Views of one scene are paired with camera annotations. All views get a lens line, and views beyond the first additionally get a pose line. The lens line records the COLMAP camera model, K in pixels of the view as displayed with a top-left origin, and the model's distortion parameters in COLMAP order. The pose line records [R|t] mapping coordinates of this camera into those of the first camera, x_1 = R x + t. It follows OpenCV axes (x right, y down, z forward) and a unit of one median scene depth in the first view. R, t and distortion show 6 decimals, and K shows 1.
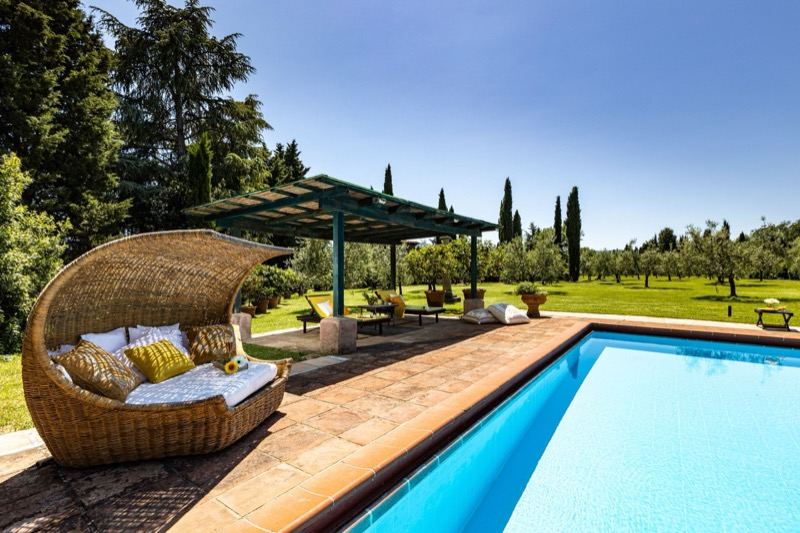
lens RADIAL K [[357.8, 0, 402.9], [0, 357.8, 270.3], [0, 0, 1]] dist [0.004329, 0.000961]
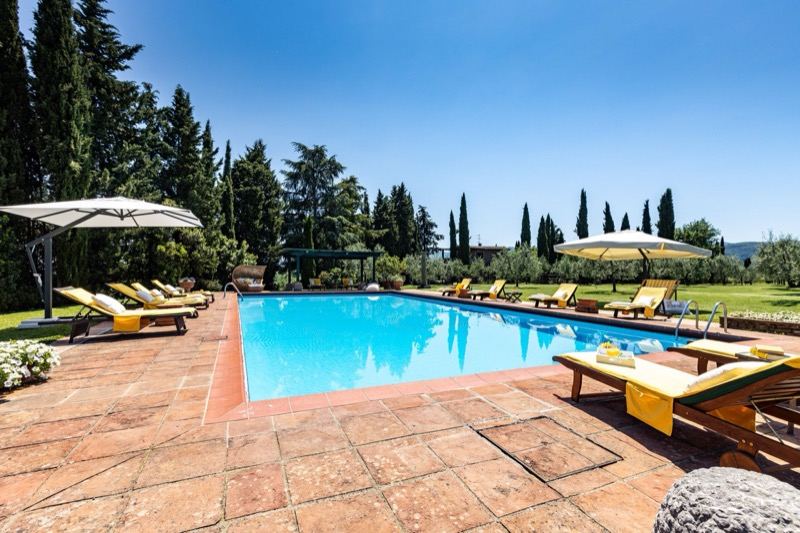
lens RADIAL K [[362.3, 0, 405.1], [0, 362.3, 269.4], [0, 0, 1]] dist [-0.000682, -0.000072]
pose [[0.874083, 0.005720, -0.485743, 0.853929], [-0.008910, 0.999951, -0.004257, 0.000356], [0.485695, 0.008049, 0.874091, -0.581799]]
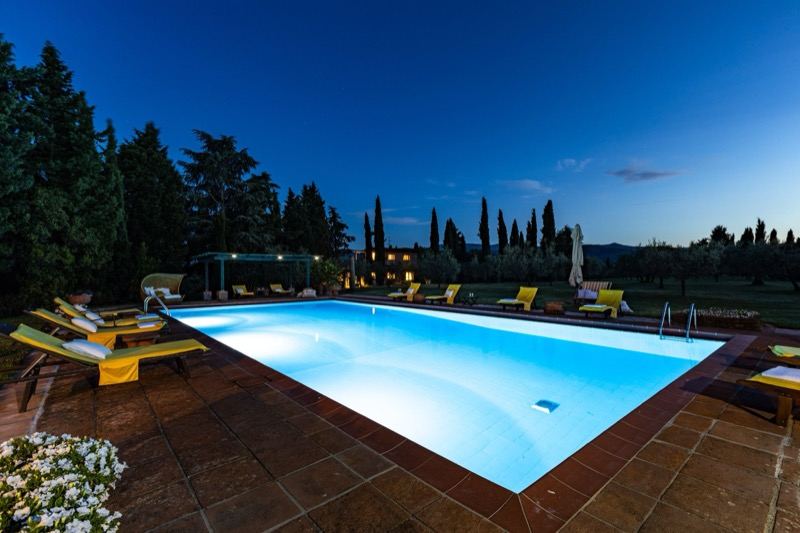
lens RADIAL K [[357.8, 0, 402.9], [0, 357.8, 270.3], [0, 0, 1]] dist [0.004329, 0.000961]
pose [[0.974300, -0.006979, -0.225146, 0.702053], [0.006445, 0.999974, -0.003106, -0.012732], [0.225162, 0.001575, 0.974320, -0.597457]]
